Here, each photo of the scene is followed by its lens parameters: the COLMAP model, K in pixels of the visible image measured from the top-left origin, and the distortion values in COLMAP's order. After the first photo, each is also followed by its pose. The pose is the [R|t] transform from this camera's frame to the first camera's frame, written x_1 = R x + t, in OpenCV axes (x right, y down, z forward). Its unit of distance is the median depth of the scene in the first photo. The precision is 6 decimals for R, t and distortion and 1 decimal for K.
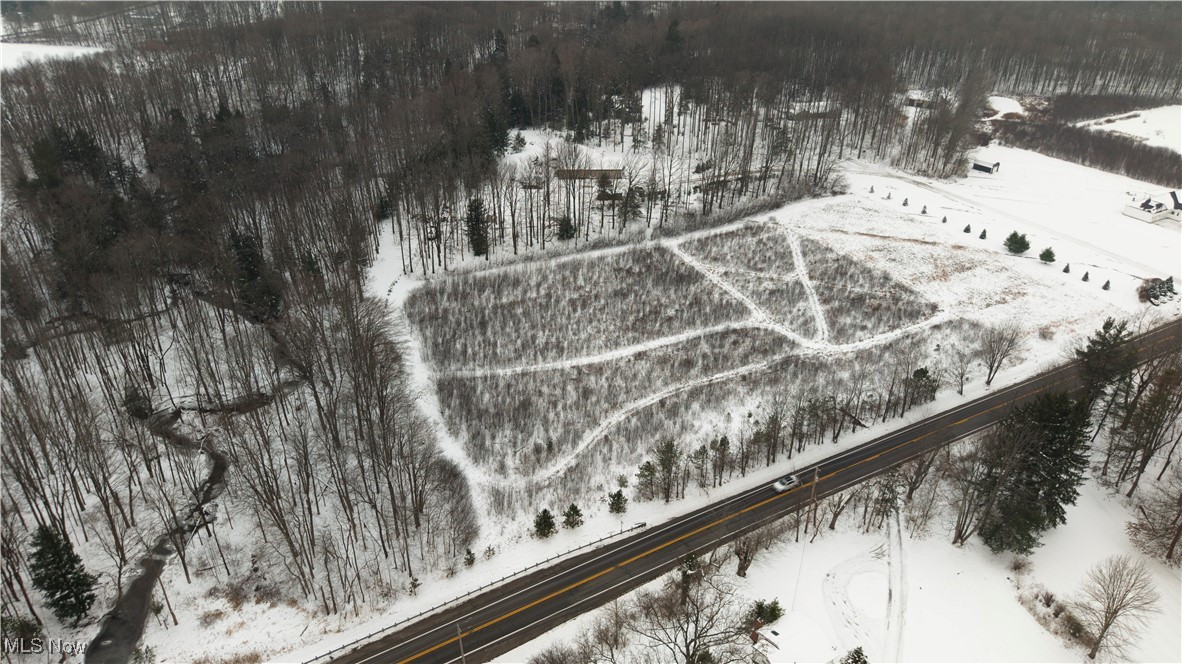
lens RADIAL K [[797.4, 0, 591.0], [0, 797.4, 332.0], [0, 0, 1]] dist [0.008453, -0.003278]
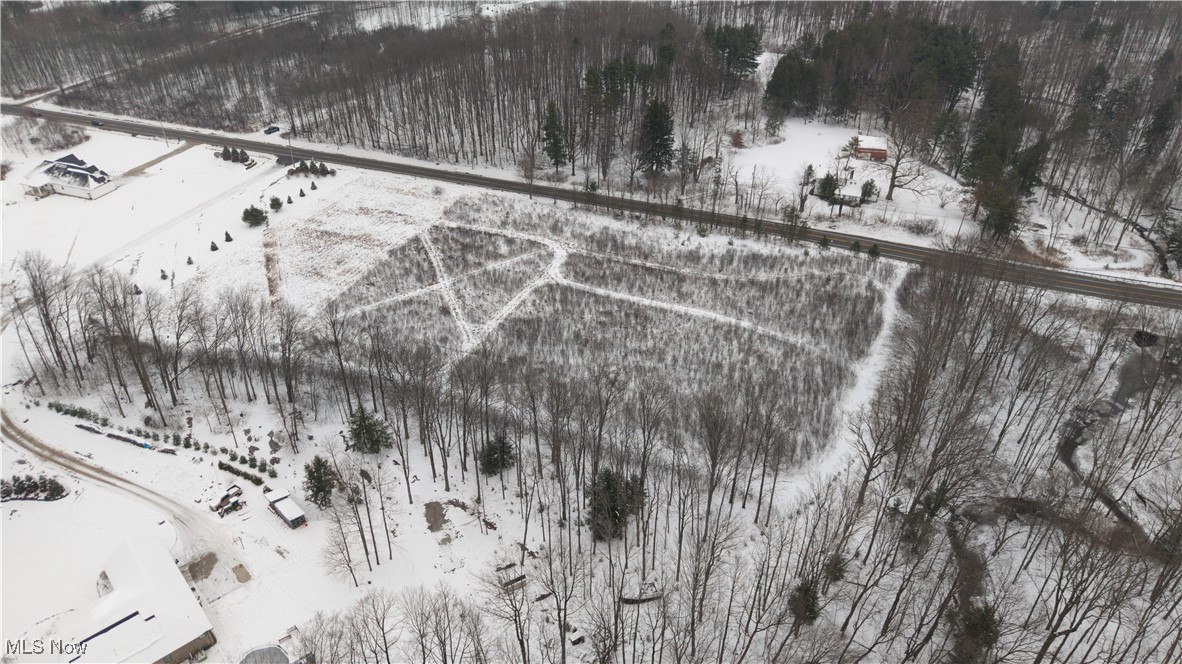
lens RADIAL K [[797.4, 0, 591.0], [0, 797.4, 332.0], [0, 0, 1]] dist [0.008453, -0.003278]
pose [[-0.647169, -0.435242, 0.625889, -0.543447], [0.370514, 0.537939, 0.757193, -0.793457], [-0.666252, 0.721933, -0.186874, 1.253758]]
